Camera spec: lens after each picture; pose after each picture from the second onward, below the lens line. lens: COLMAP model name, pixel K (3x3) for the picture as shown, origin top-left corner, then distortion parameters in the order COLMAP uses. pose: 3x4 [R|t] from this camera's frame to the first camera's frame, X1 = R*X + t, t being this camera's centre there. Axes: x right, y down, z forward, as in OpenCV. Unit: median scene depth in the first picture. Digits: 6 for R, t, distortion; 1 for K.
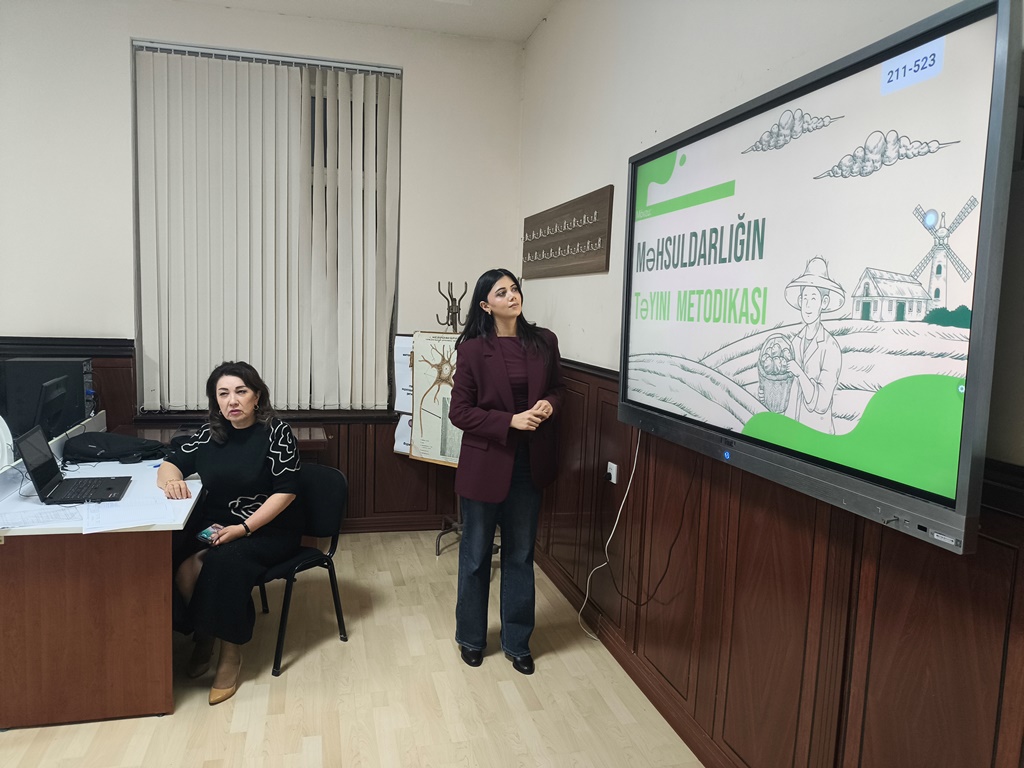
lens RADIAL K [[750.3, 0, 506.5], [0, 750.3, 384.8], [0, 0, 1]] dist [0.086465, -0.125960]
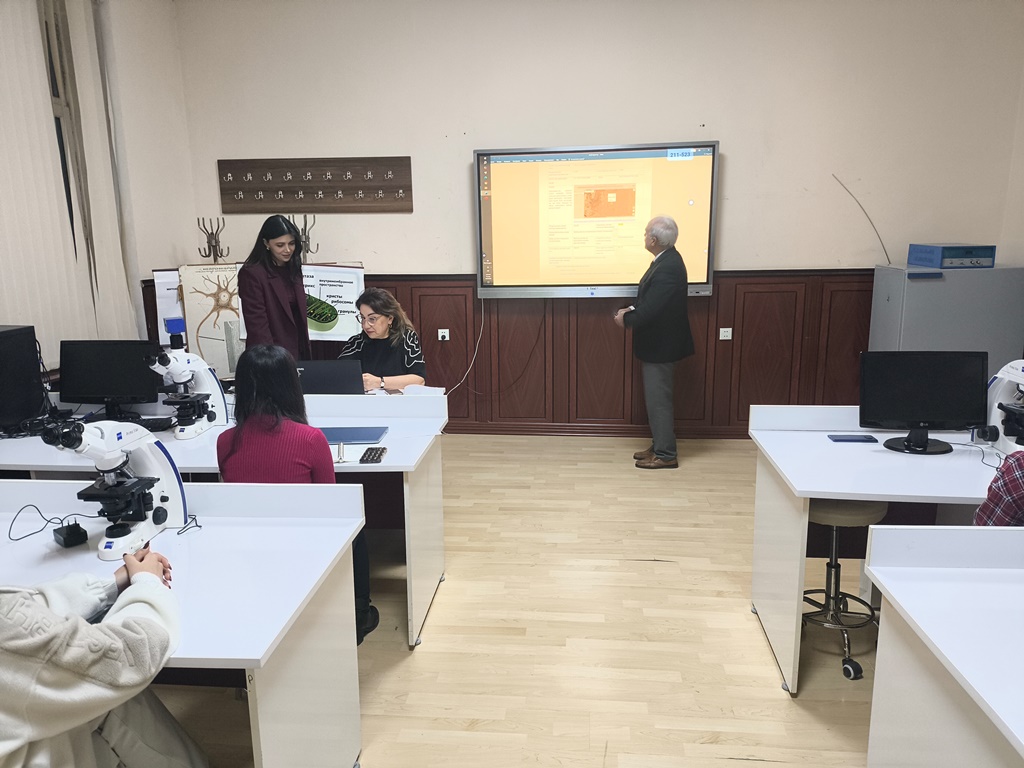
lens RADIAL K [[750.3, 0, 509.8], [0, 750.3, 397.7], [0, 0, 1]] dist [0.086465, -0.125960]
pose [[0.338347, -0.234635, 0.911300, -1.777475], [0.122775, 0.971145, 0.204460, -0.094008], [-0.932978, 0.042706, 0.357391, 0.334623]]
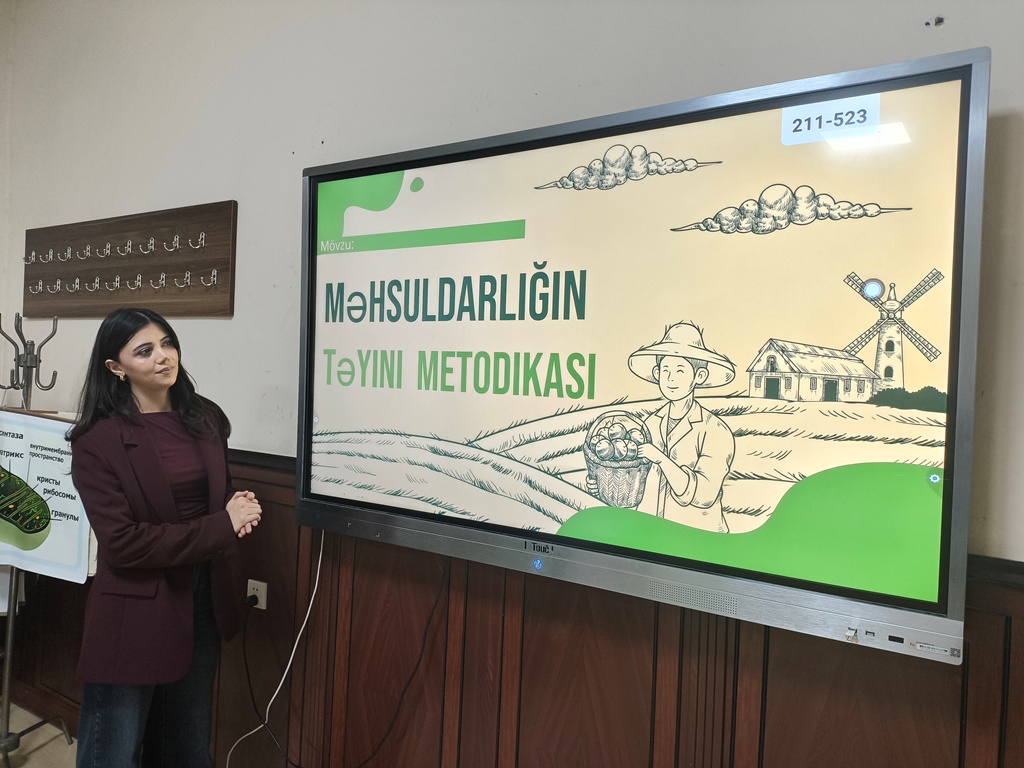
lens RADIAL K [[750.3, 0, 511.9], [0, 750.3, 382.4], [0, 0, 1]] dist [0.086465, -0.125960]
pose [[0.742488, -0.011209, 0.669765, -0.210911], [0.053351, 0.997673, -0.042447, -0.053712], [-0.667731, 0.067249, 0.741359, 0.362025]]
